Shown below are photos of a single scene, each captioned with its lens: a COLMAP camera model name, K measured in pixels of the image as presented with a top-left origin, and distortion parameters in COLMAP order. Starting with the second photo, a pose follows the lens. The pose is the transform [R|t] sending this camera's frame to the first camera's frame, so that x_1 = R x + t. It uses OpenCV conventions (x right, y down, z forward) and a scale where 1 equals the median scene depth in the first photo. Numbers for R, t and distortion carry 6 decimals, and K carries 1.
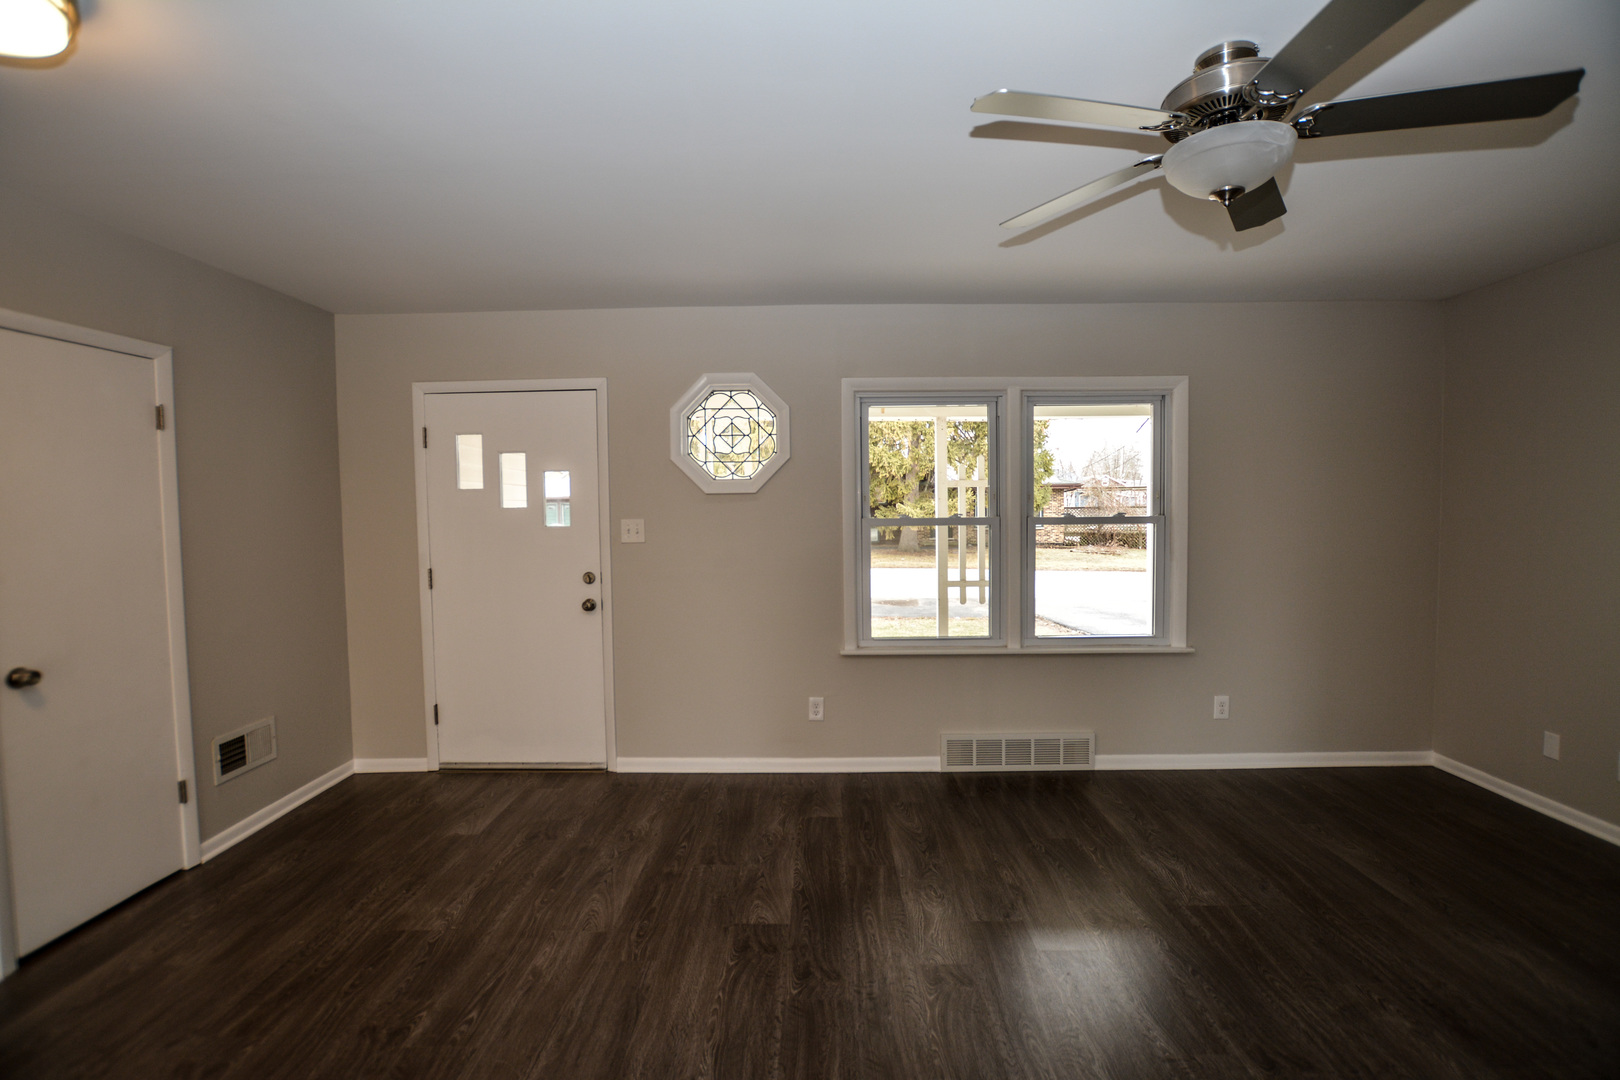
lens RADIAL K [[715.6, 0, 818.4], [0, 715.6, 540.8], [0, 0, 1]] dist [-0.031826, 0.003243]
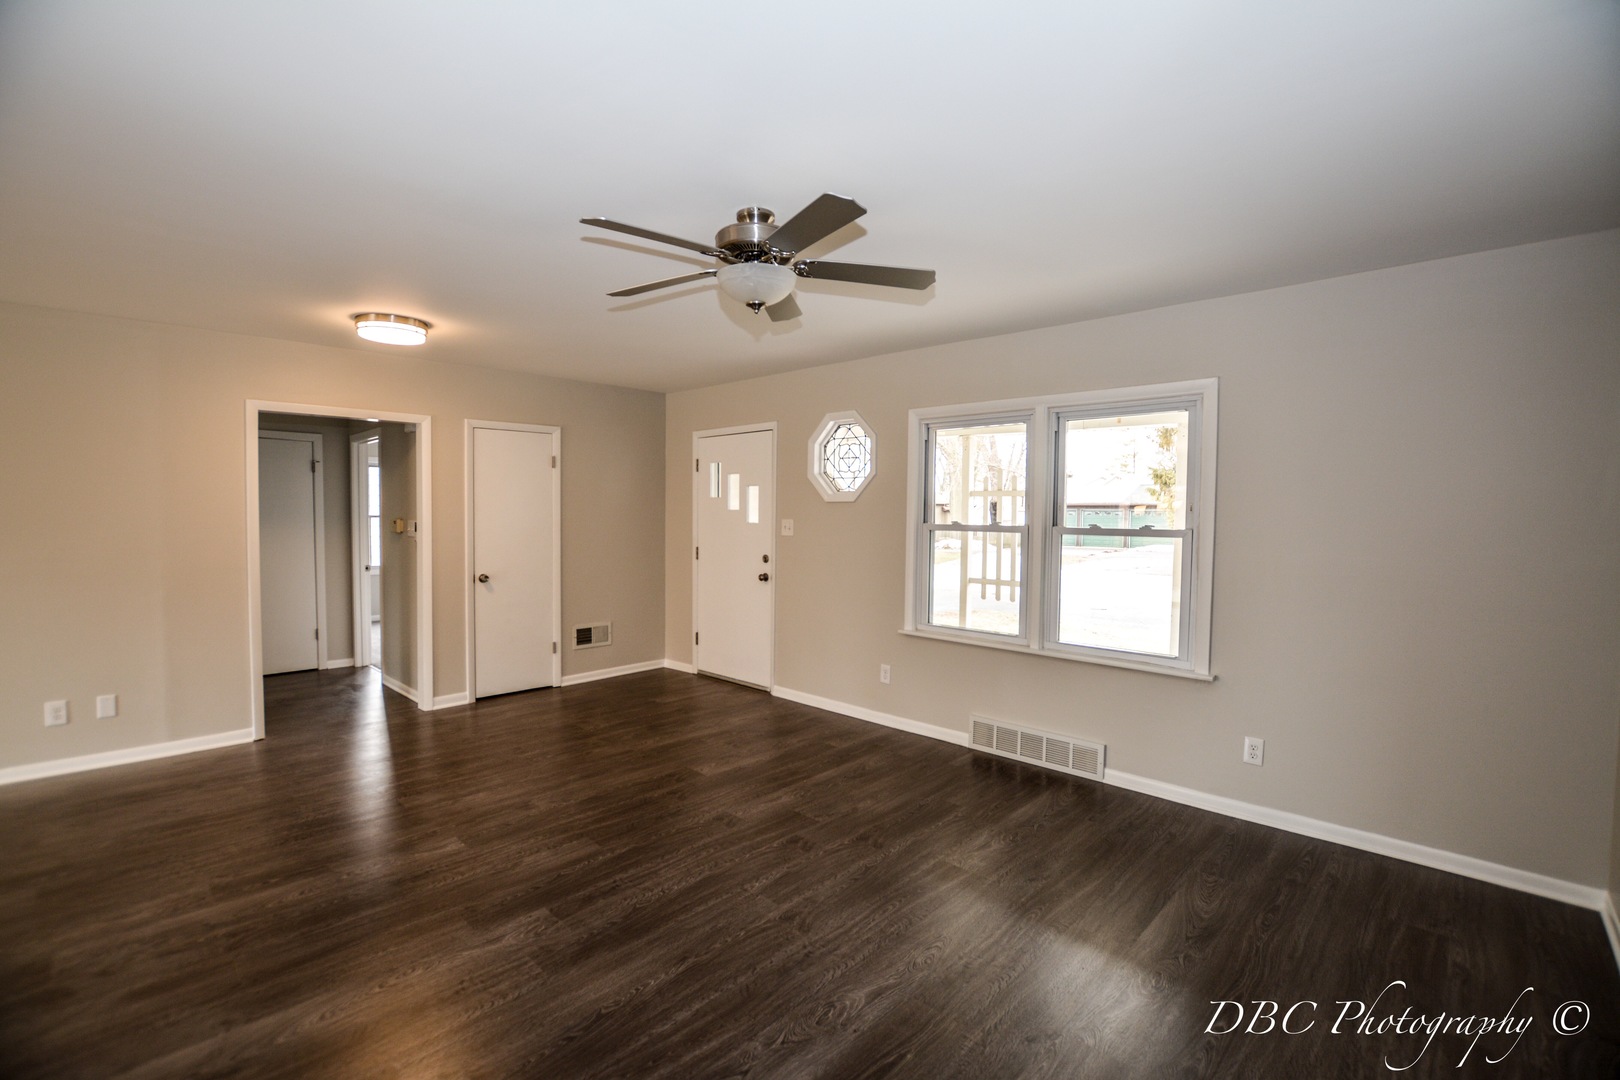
lens RADIAL K [[715.6, 0, 826.6], [0, 715.6, 533.2], [0, 0, 1]] dist [-0.031826, 0.003243]
pose [[0.742937, 0.037707, -0.668298, 0.757016], [-0.050662, 0.998716, 0.000030, -0.006637], [0.667441, 0.033836, 0.743893, -0.010017]]
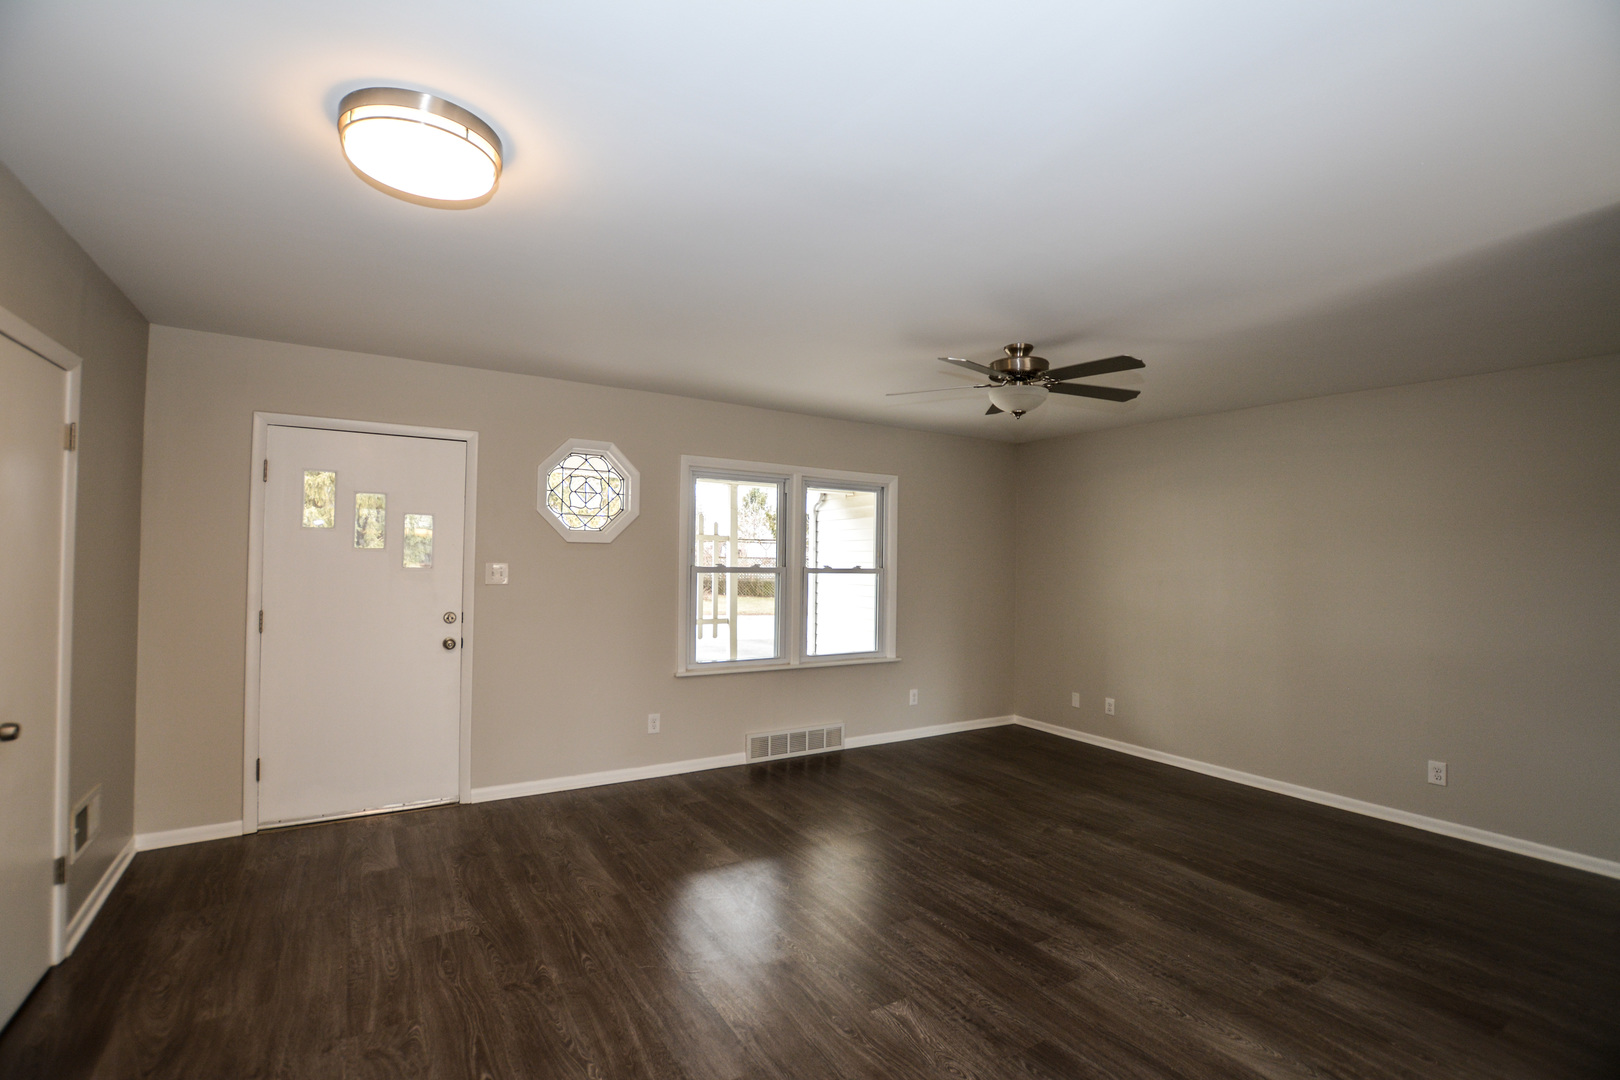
lens RADIAL K [[715.6, 0, 806.7], [0, 715.6, 537.6], [0, 0, 1]] dist [-0.031826, 0.003243]
pose [[0.841502, 0.041129, 0.538686, -0.450513], [-0.000136, 0.997114, -0.075917, 0.013771], [-0.540254, 0.063812, 0.839079, -0.166928]]
